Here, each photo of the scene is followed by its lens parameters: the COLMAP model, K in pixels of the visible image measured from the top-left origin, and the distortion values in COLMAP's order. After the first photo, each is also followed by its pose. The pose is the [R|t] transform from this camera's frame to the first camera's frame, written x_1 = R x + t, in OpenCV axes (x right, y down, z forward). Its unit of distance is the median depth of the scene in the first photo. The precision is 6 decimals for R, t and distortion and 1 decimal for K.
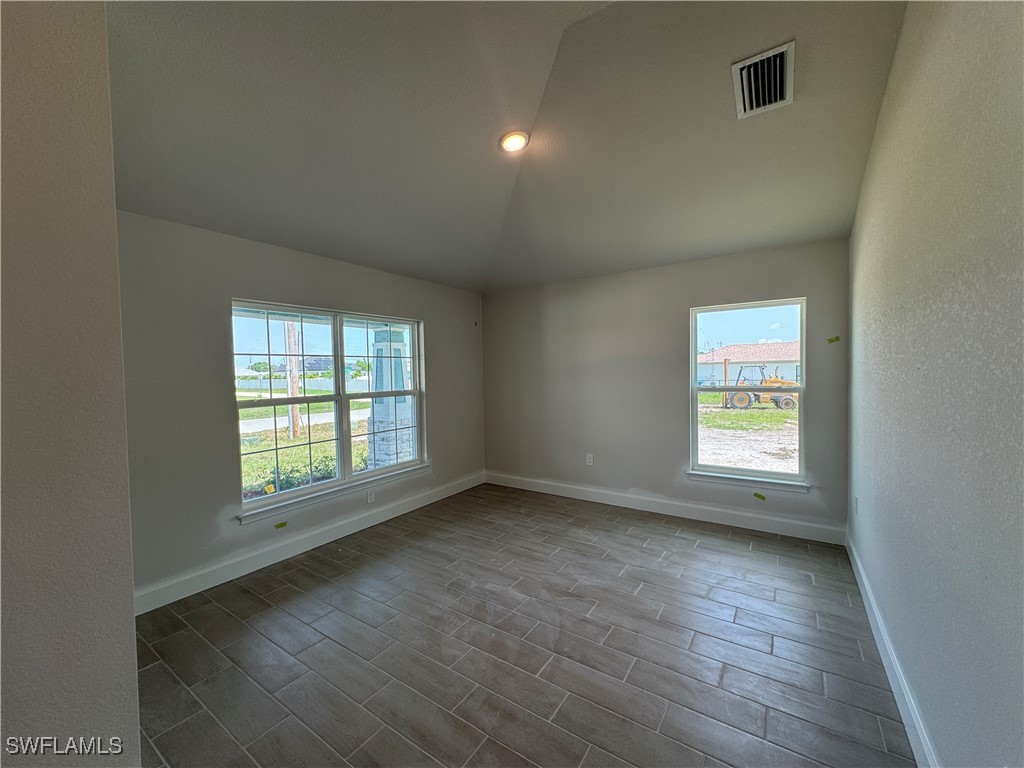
lens RADIAL K [[407.3, 0, 514.5], [0, 407.3, 382.4], [0, 0, 1]] dist [-0.000121, 0.000062]
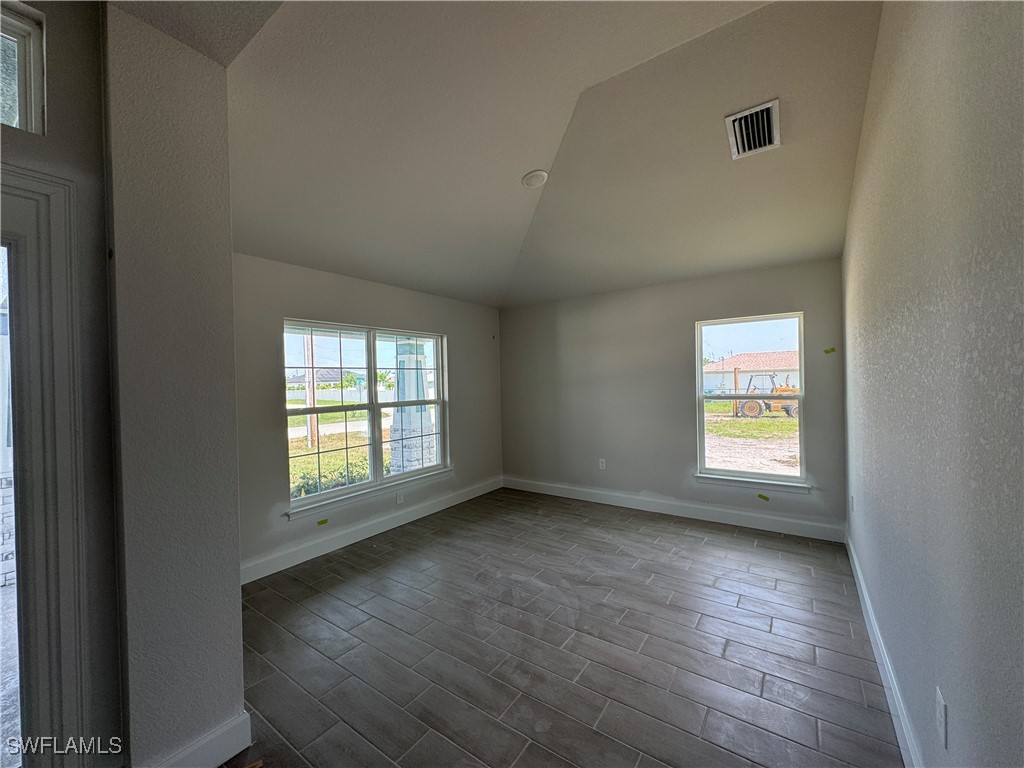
lens RADIAL K [[407.3, 0, 513.2], [0, 407.3, 383.7], [0, 0, 1]] dist [-0.000121, 0.000062]
pose [[0.999692, -0.005213, -0.024261, -0.030388], [0.004693, 0.999759, -0.021440, 0.002277], [0.024367, 0.021320, 0.999476, -0.101809]]
